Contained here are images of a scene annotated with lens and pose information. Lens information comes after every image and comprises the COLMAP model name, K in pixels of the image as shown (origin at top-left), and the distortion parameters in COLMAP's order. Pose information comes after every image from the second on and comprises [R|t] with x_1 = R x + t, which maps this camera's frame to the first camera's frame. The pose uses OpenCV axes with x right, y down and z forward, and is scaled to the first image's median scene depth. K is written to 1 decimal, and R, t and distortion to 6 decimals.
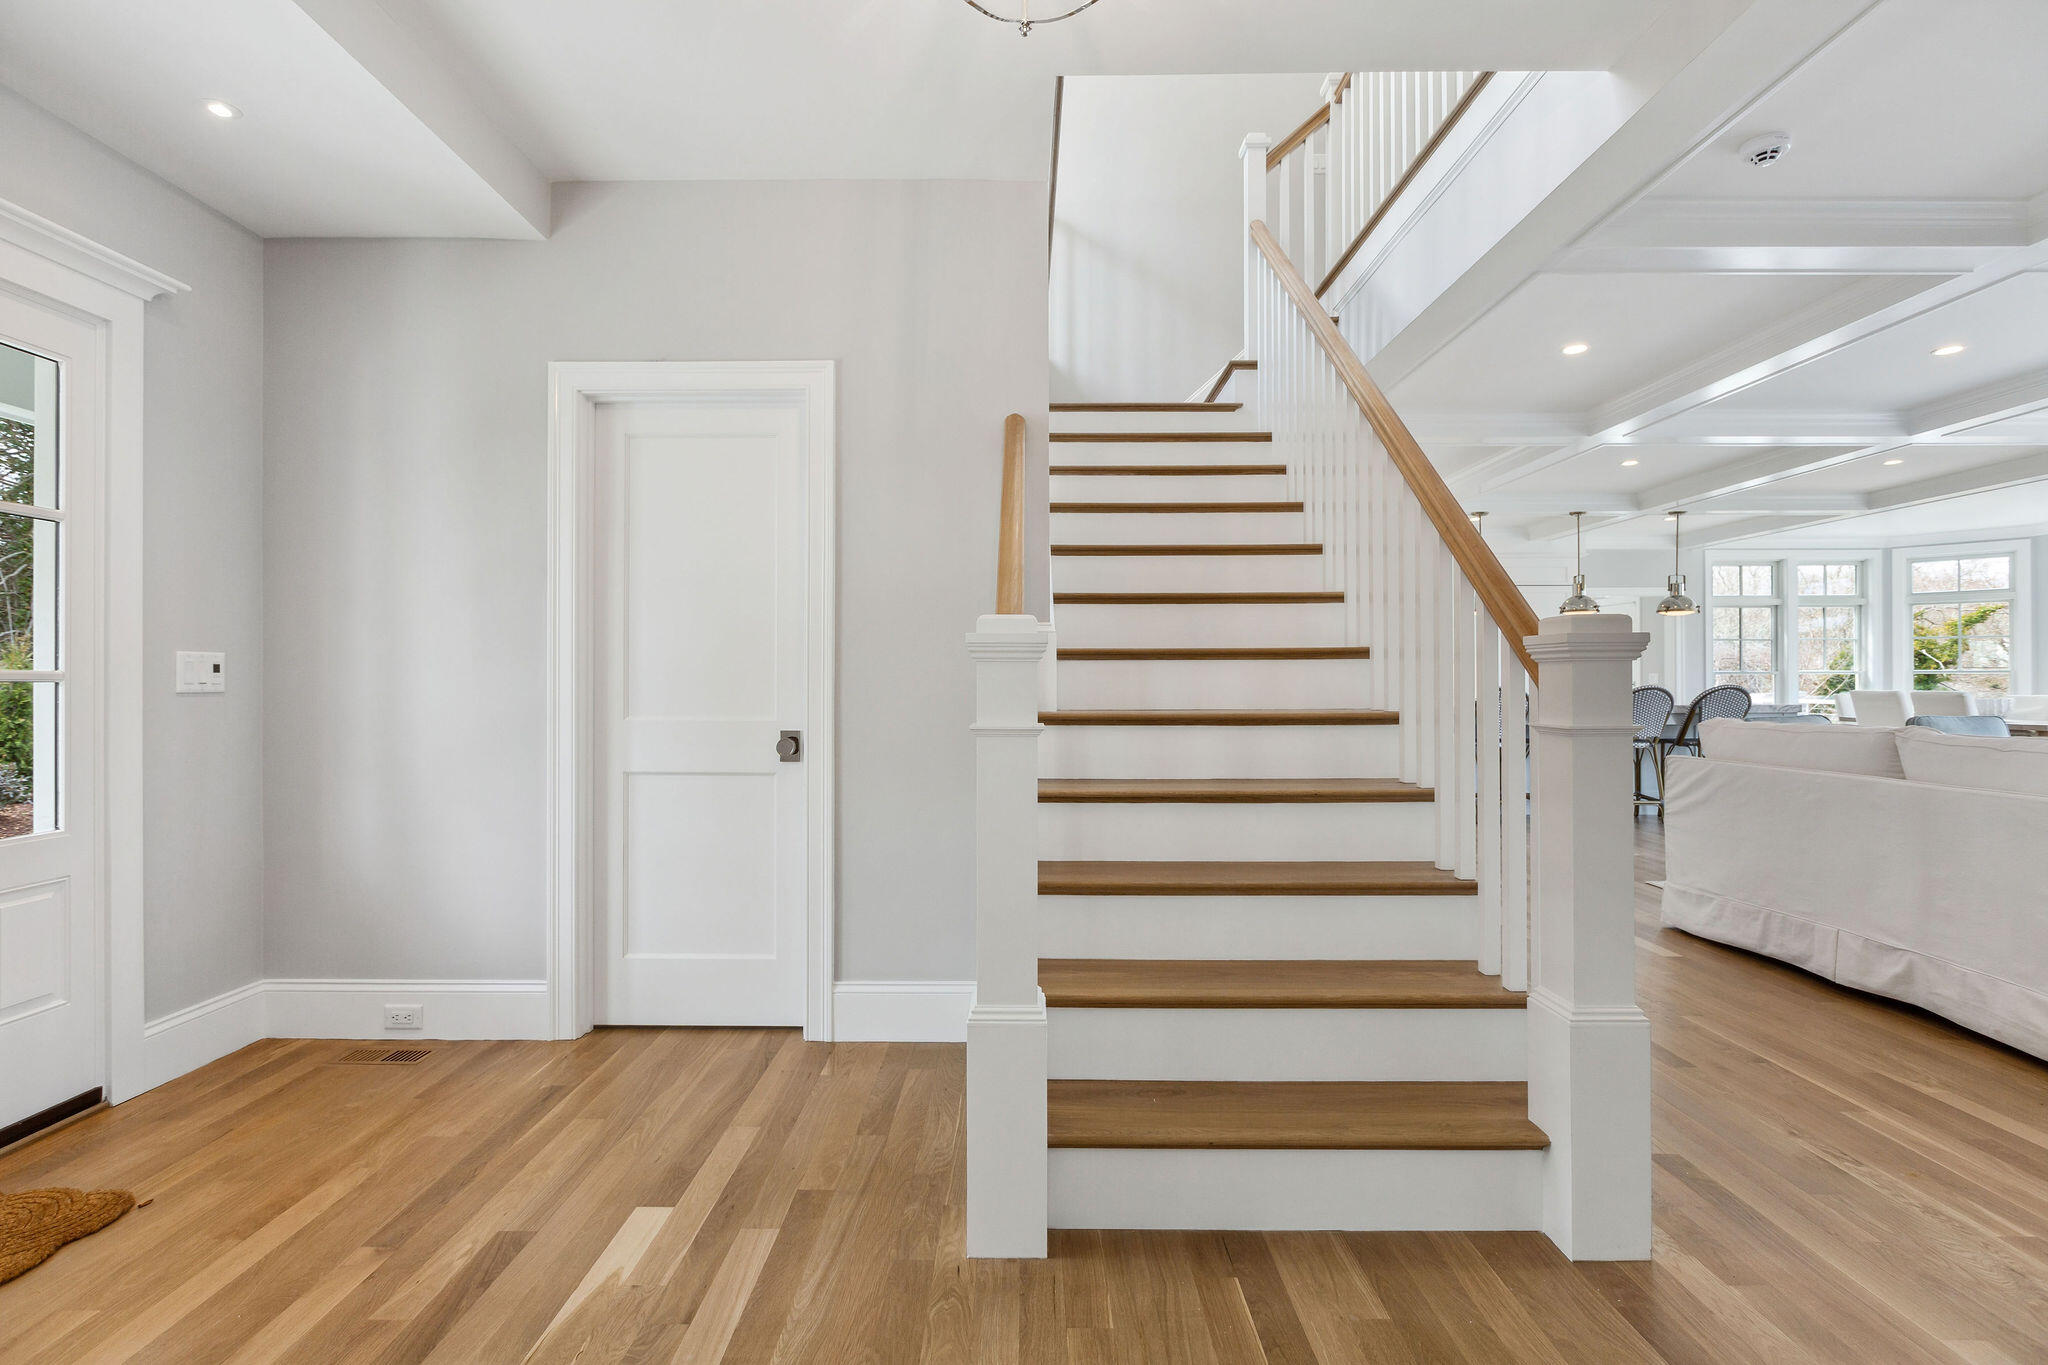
lens RADIAL K [[943.0, 0, 1024.0], [0, 943.0, 682.5], [0, 0, 1]] dist [-0.014541, -0.000206]
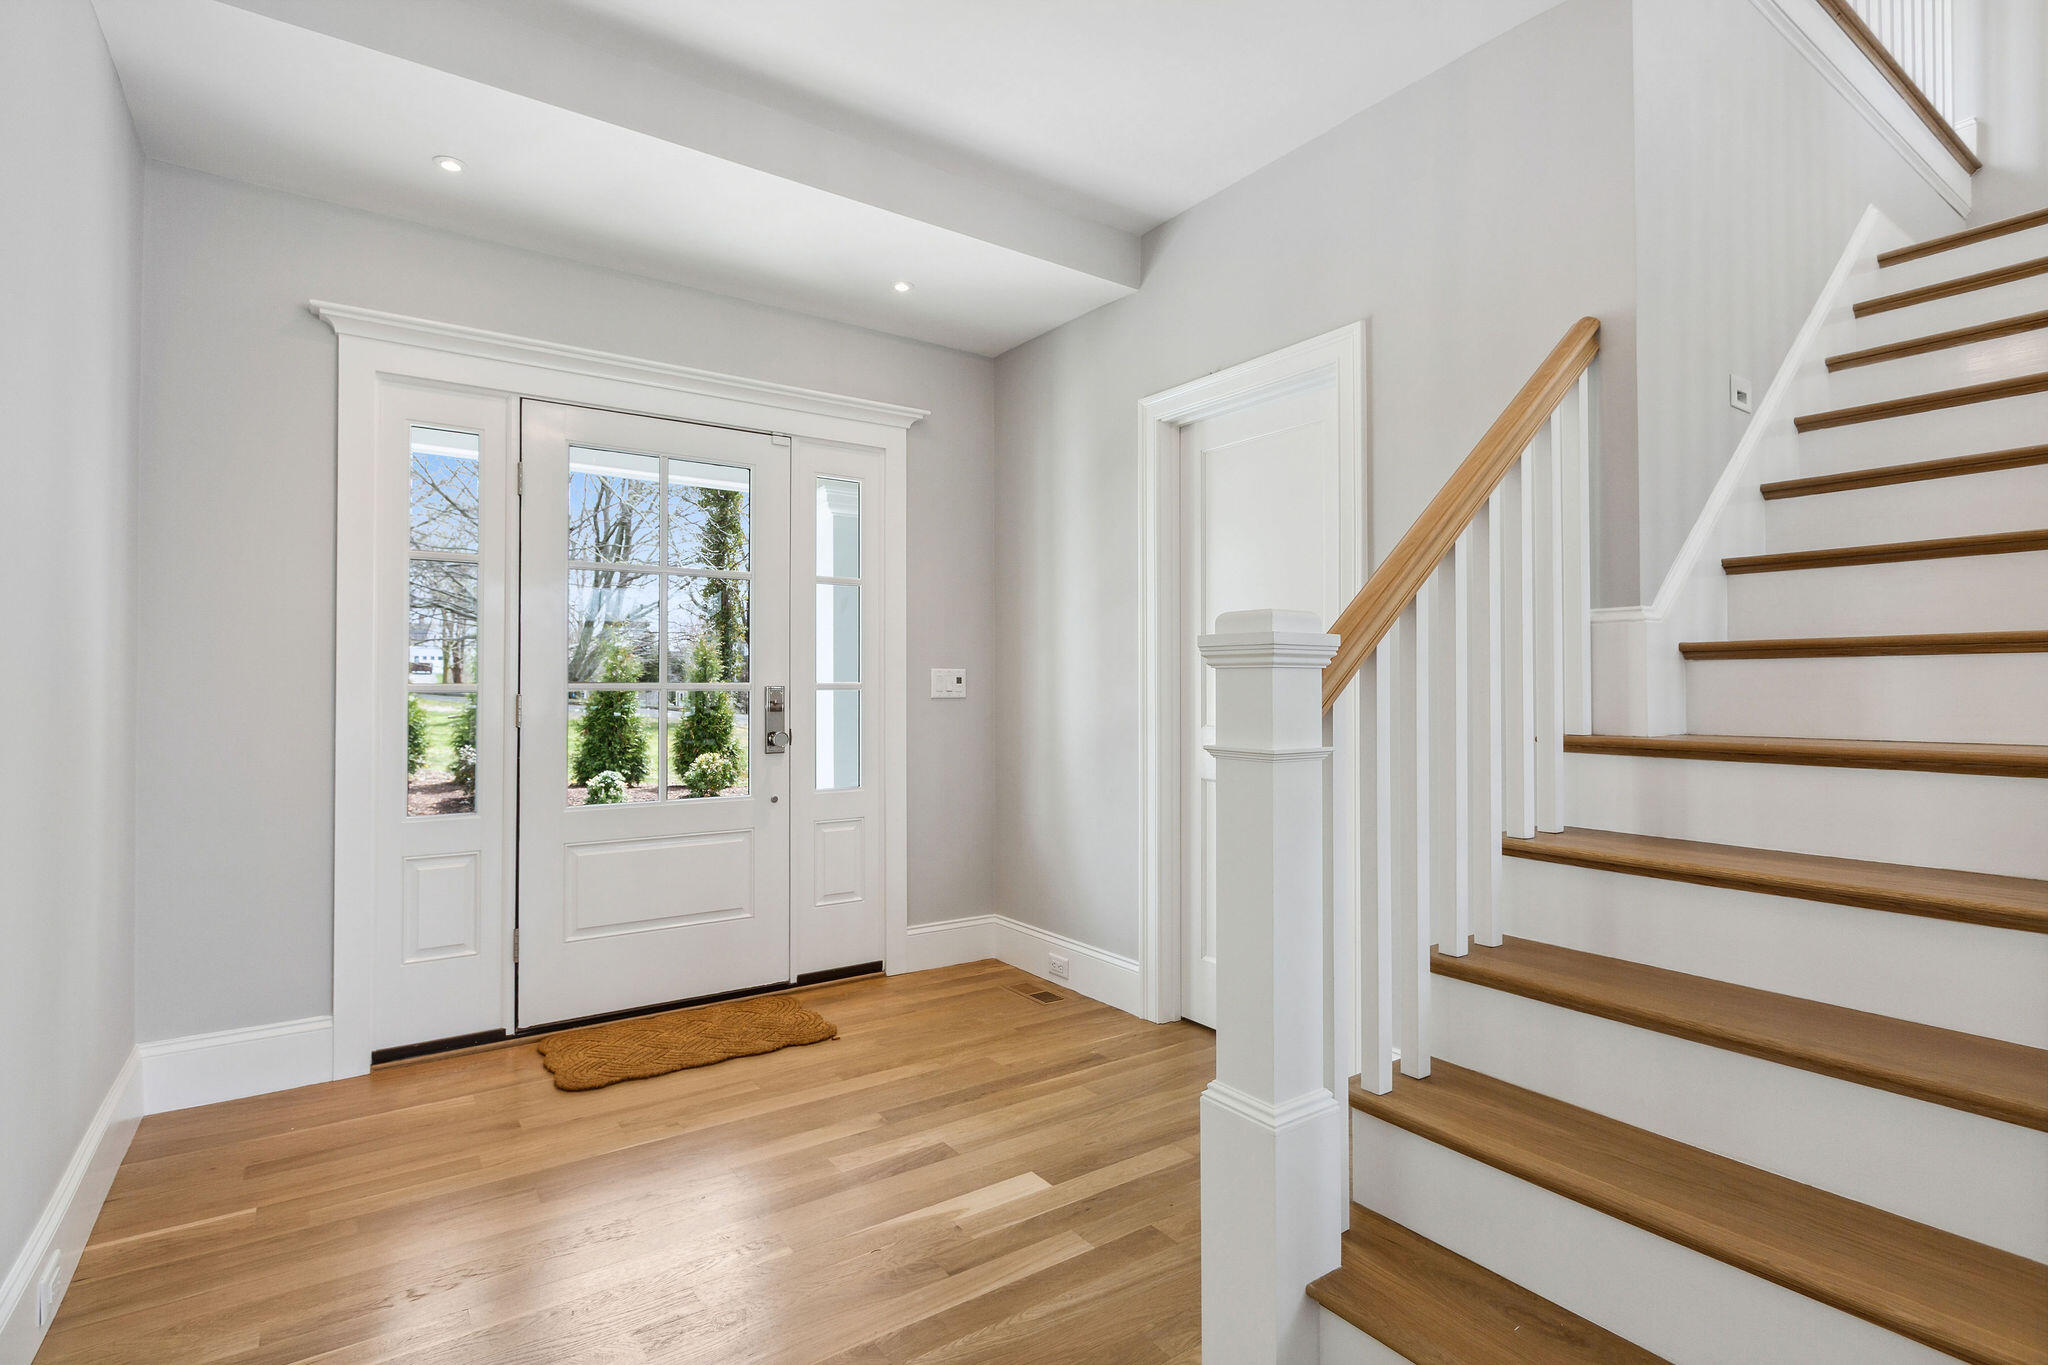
lens RADIAL K [[980.0, 0, 1024.0], [0, 980.0, 682.5], [0, 0, 1]] dist [-0.016057, 0.000048]
pose [[0.570853, -0.005427, -0.821035, 0.403810], [-0.001533, 0.999969, -0.007676, -0.001440], [0.821051, 0.005641, 0.570827, 0.263484]]
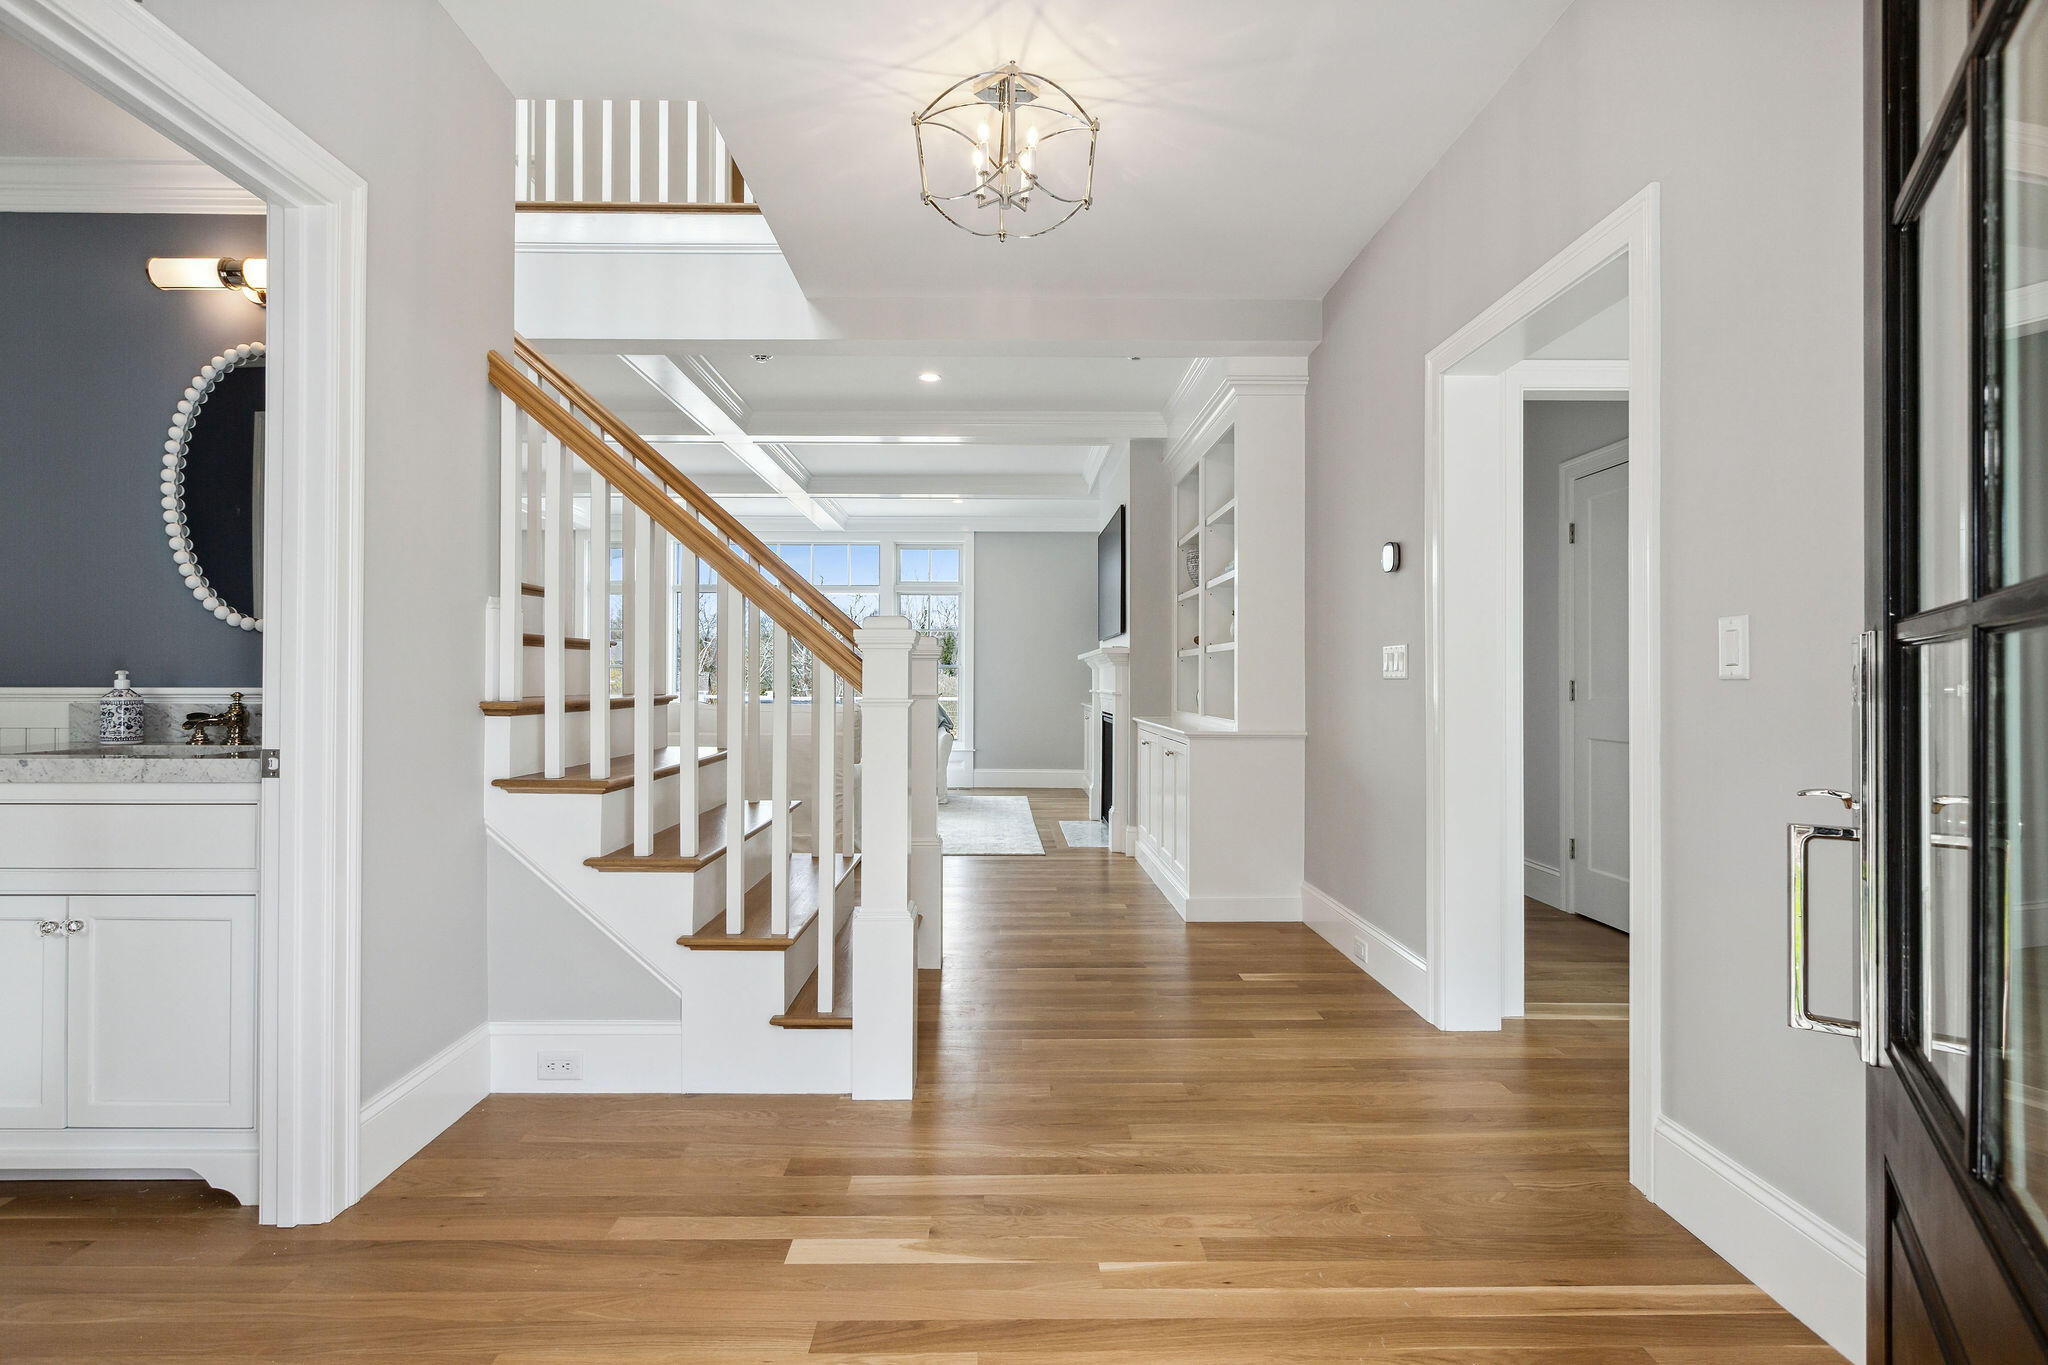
lens RADIAL K [[980.0, 0, 1024.0], [0, 980.0, 682.5], [0, 0, 1]] dist [-0.016057, 0.000048]
pose [[-0.031677, -0.002292, 0.999496, -1.038035], [-0.006999, 0.999973, 0.002071, 0.007745], [-0.999474, -0.006930, -0.031692, 0.628232]]
